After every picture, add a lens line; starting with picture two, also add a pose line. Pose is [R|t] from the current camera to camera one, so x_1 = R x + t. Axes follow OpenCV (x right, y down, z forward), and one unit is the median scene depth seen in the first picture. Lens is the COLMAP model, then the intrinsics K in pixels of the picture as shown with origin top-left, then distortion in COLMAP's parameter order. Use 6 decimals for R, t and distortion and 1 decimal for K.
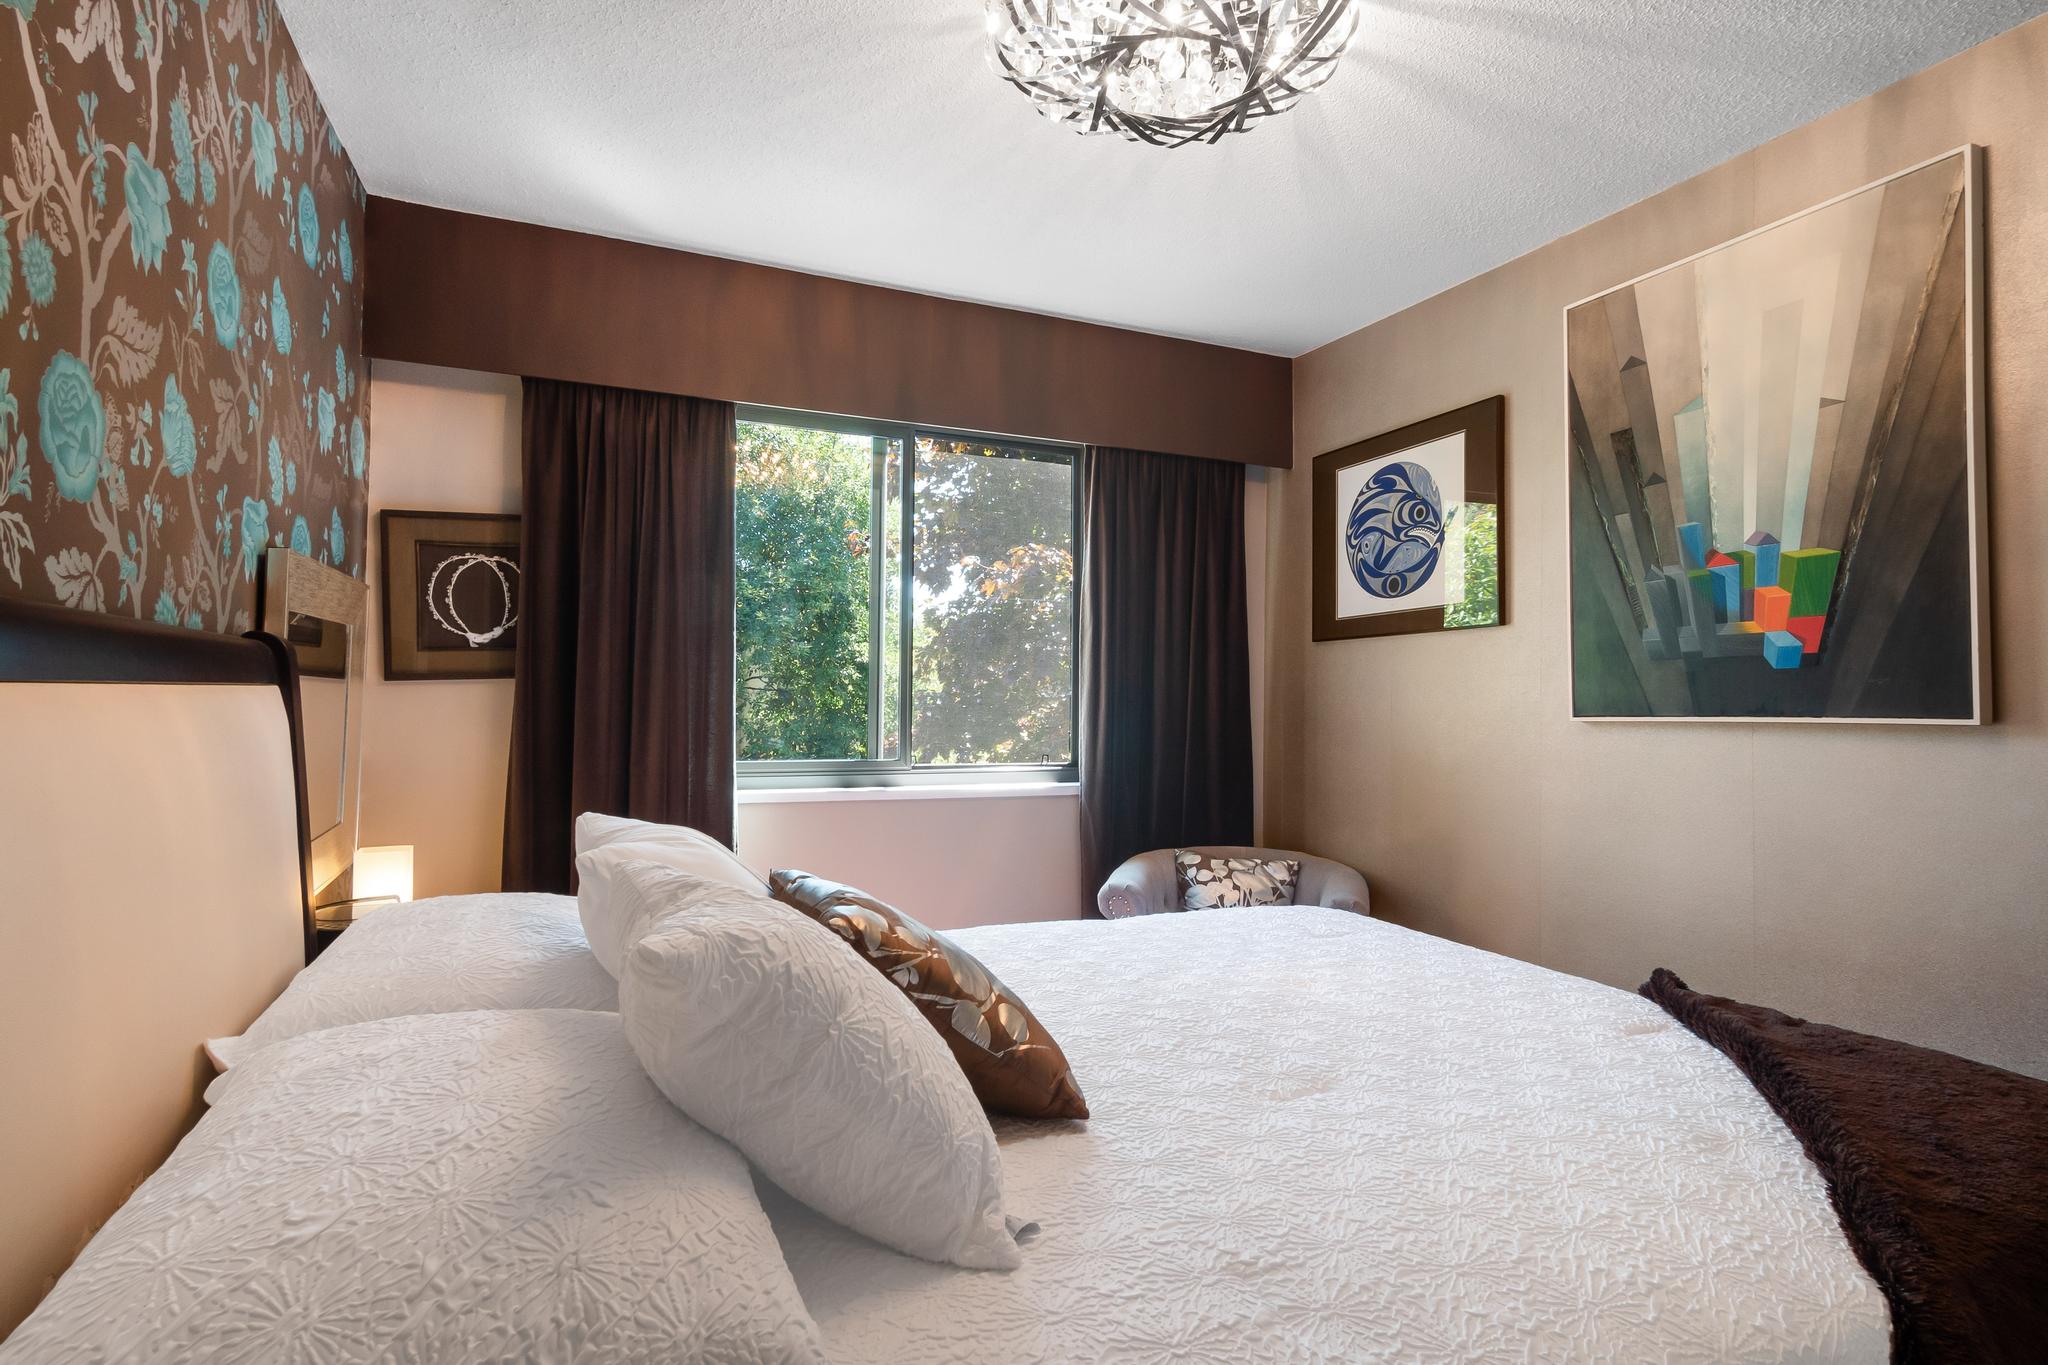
lens RADIAL K [[1071.4, 0, 1021.1], [0, 1071.4, 680.1], [0, 0, 1]] dist [0.019675, -0.001330]
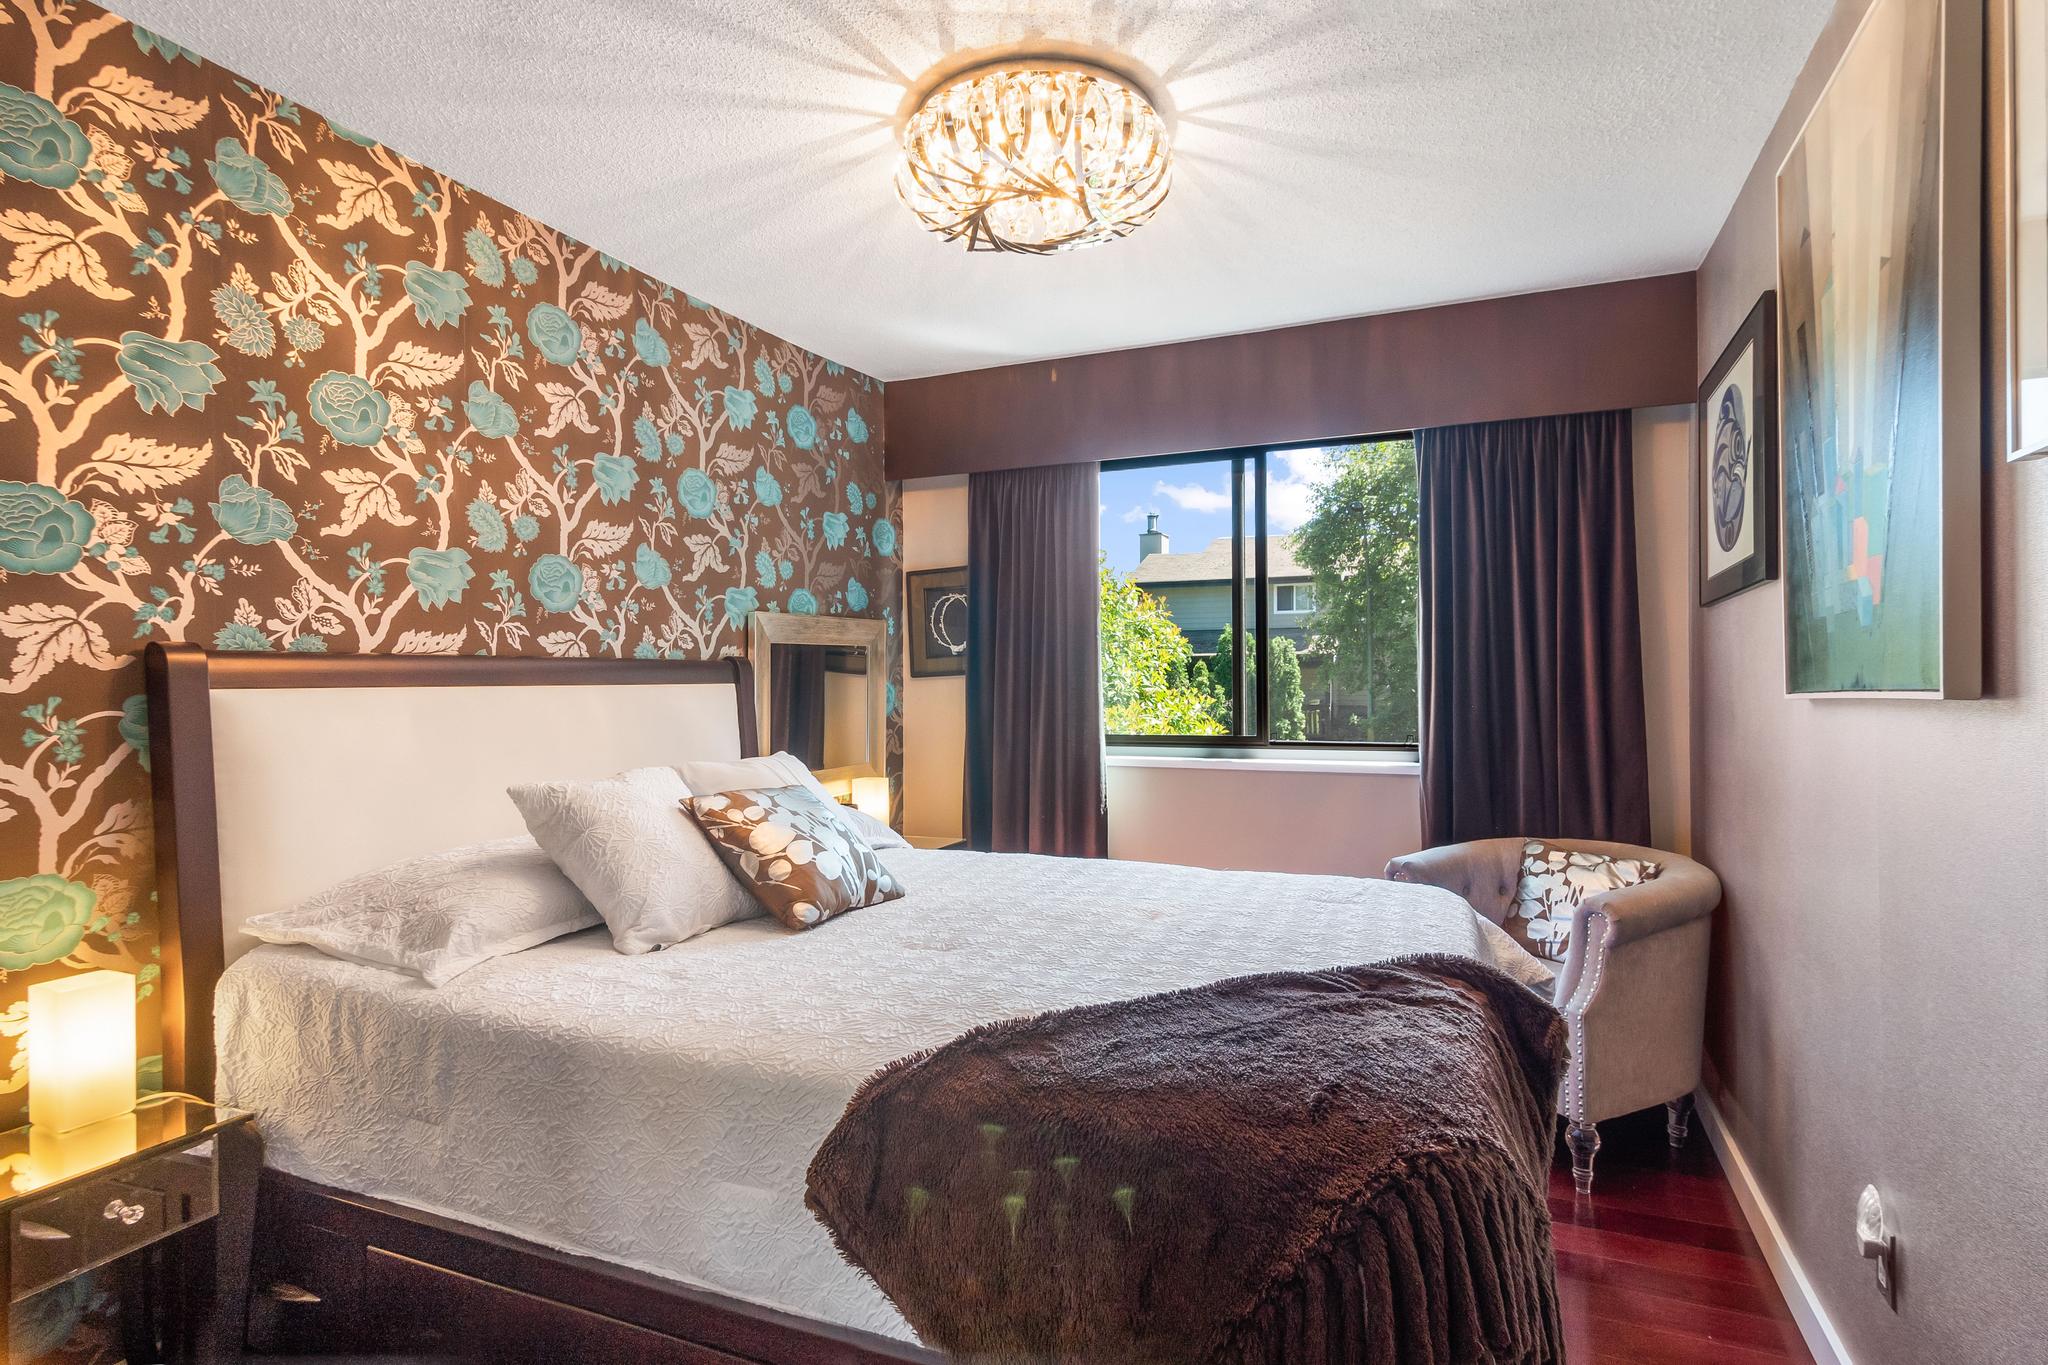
lens RADIAL K [[1071.4, 0, 1021.1], [0, 1071.4, 680.1], [0, 0, 1]] dist [0.019675, -0.001330]
pose [[0.679522, -0.020221, -0.733376, 0.664090], [0.028803, 0.999585, -0.000873, 0.008714], [0.733089, -0.020531, 0.679822, 0.041061]]
